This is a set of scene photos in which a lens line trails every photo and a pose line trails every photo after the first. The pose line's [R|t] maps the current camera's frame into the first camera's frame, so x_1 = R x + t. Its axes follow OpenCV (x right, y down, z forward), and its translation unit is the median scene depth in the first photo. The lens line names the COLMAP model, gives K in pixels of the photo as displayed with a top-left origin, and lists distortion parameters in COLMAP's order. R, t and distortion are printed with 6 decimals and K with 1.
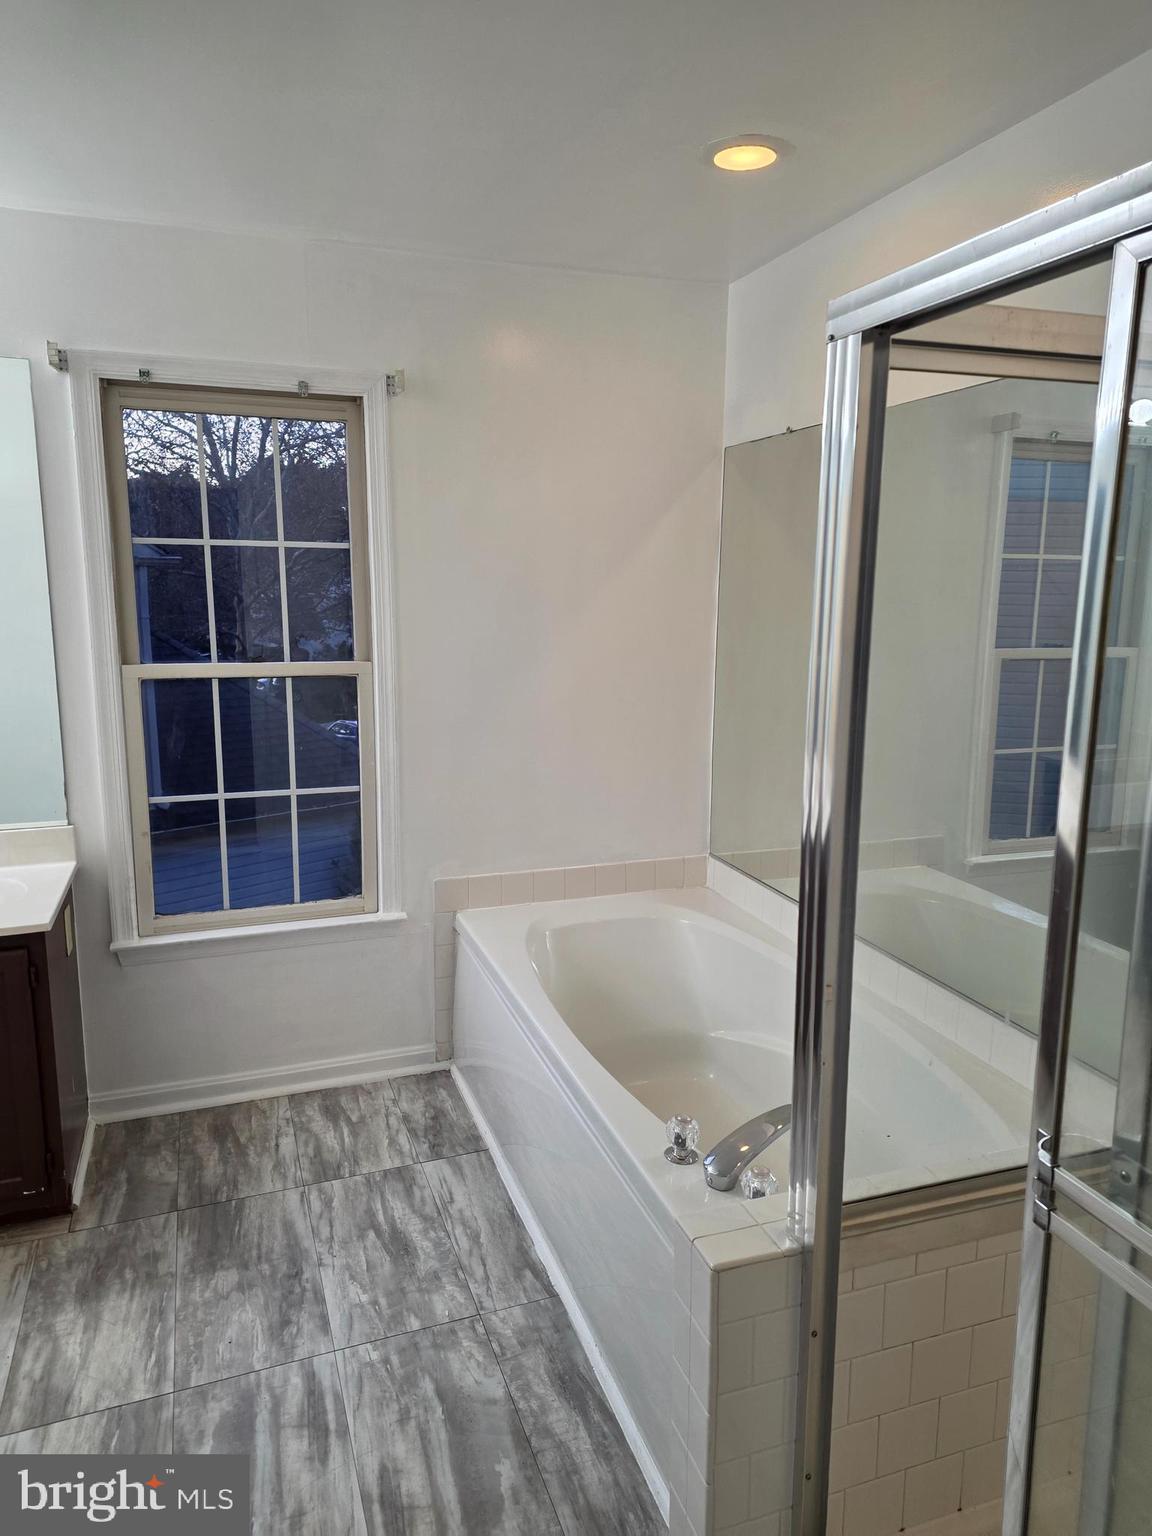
lens RADIAL K [[1006.0, 0, 577.2], [0, 1006.0, 759.7], [0, 0, 1]] dist [0.093468, -0.069881]
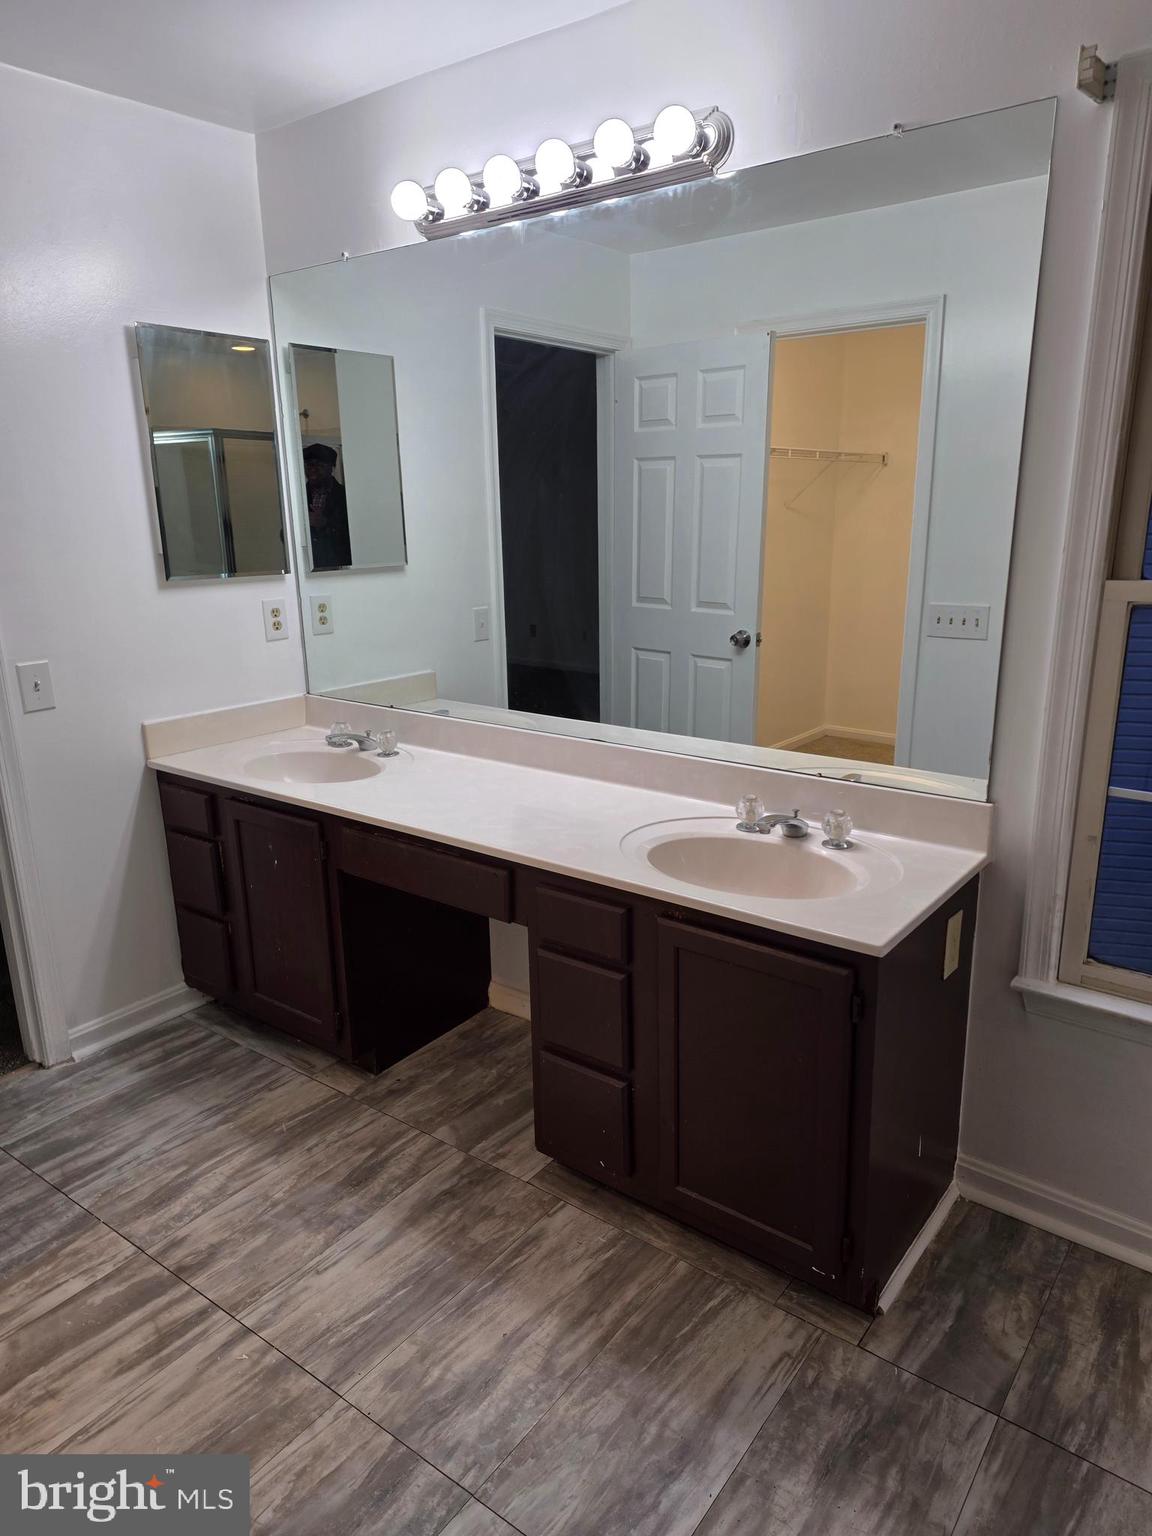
lens RADIAL K [[1035.6, 0, 576.0], [0, 1035.6, 768.0], [0, 0, 1]] dist [0.029601, -0.003774]
pose [[0.536470, 0.206551, -0.818252, -0.061476], [-0.125492, 0.978331, 0.164683, -0.043030], [0.834537, 0.014337, 0.550765, 0.360997]]
